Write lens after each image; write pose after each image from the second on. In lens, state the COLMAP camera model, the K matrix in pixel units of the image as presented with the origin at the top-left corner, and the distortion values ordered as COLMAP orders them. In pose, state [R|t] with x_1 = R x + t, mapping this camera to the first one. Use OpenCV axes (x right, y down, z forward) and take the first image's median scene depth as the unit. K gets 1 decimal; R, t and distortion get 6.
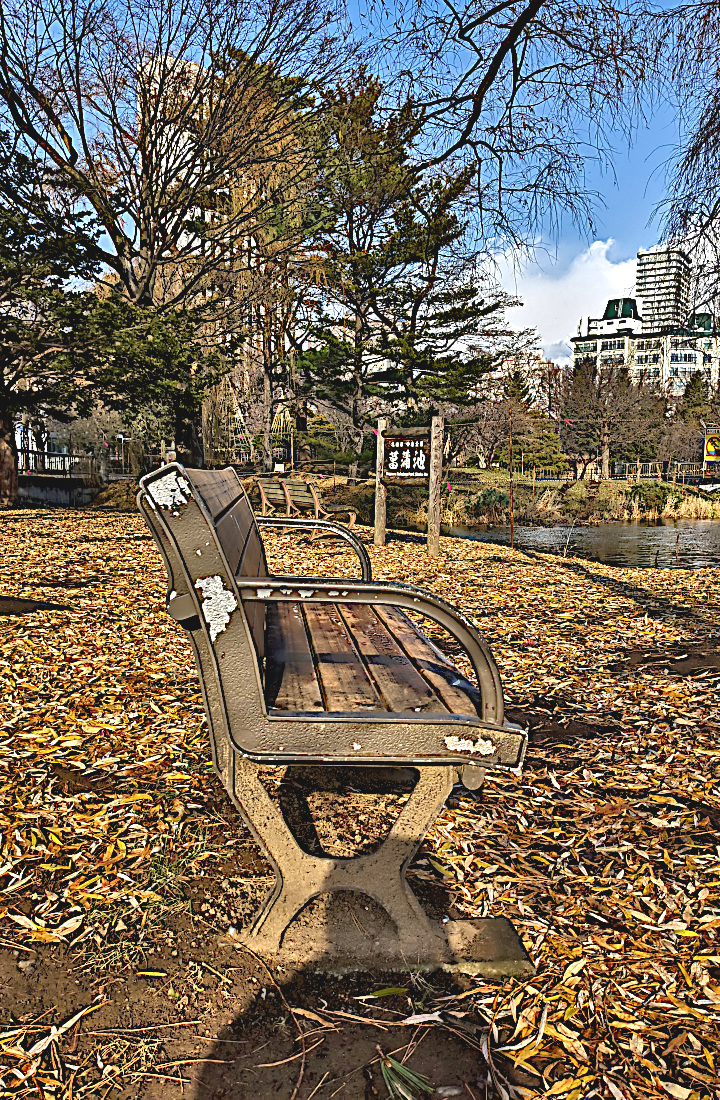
lens RADIAL K [[831.1, 0, 360.0], [0, 831.1, 550.0], [0, 0, 1]] dist [0.017496, -0.003651]
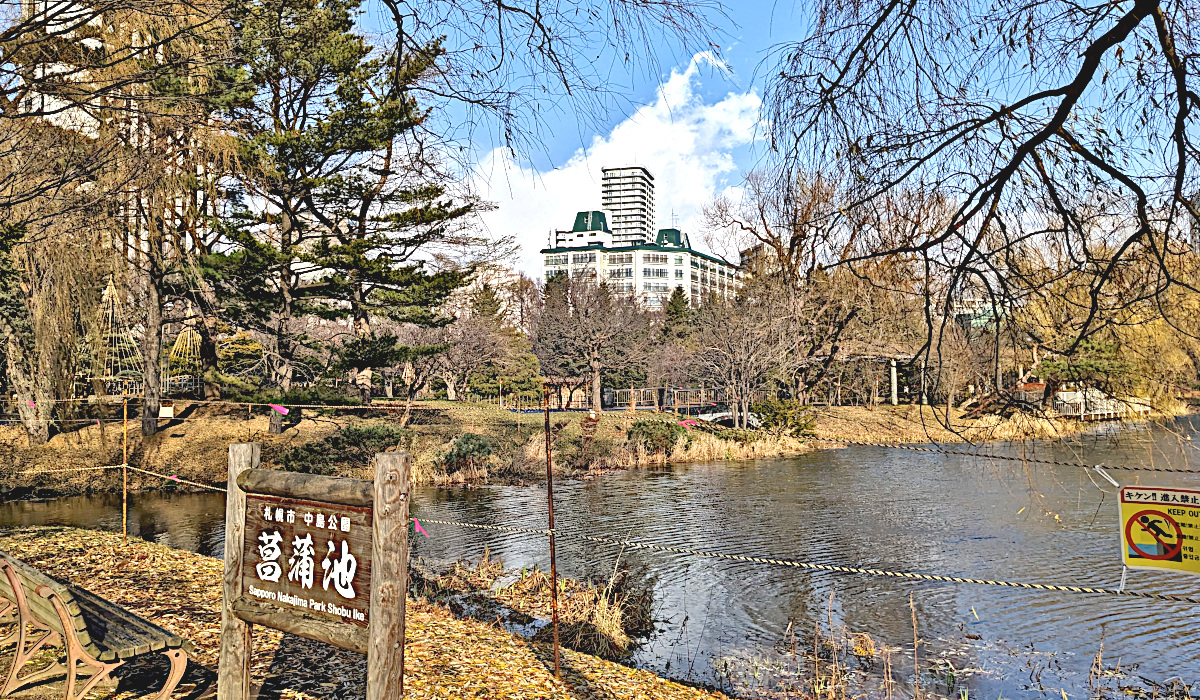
lens RADIAL K [[827.1, 0, 602.0], [0, 827.1, 305.1], [0, 0, 1]] dist [0.063221, -0.000674]
pose [[0.944252, 0.006082, 0.329168, 0.019102], [0.052882, 0.984045, -0.169880, -0.049662], [-0.324949, 0.177816, 0.928865, 0.198646]]
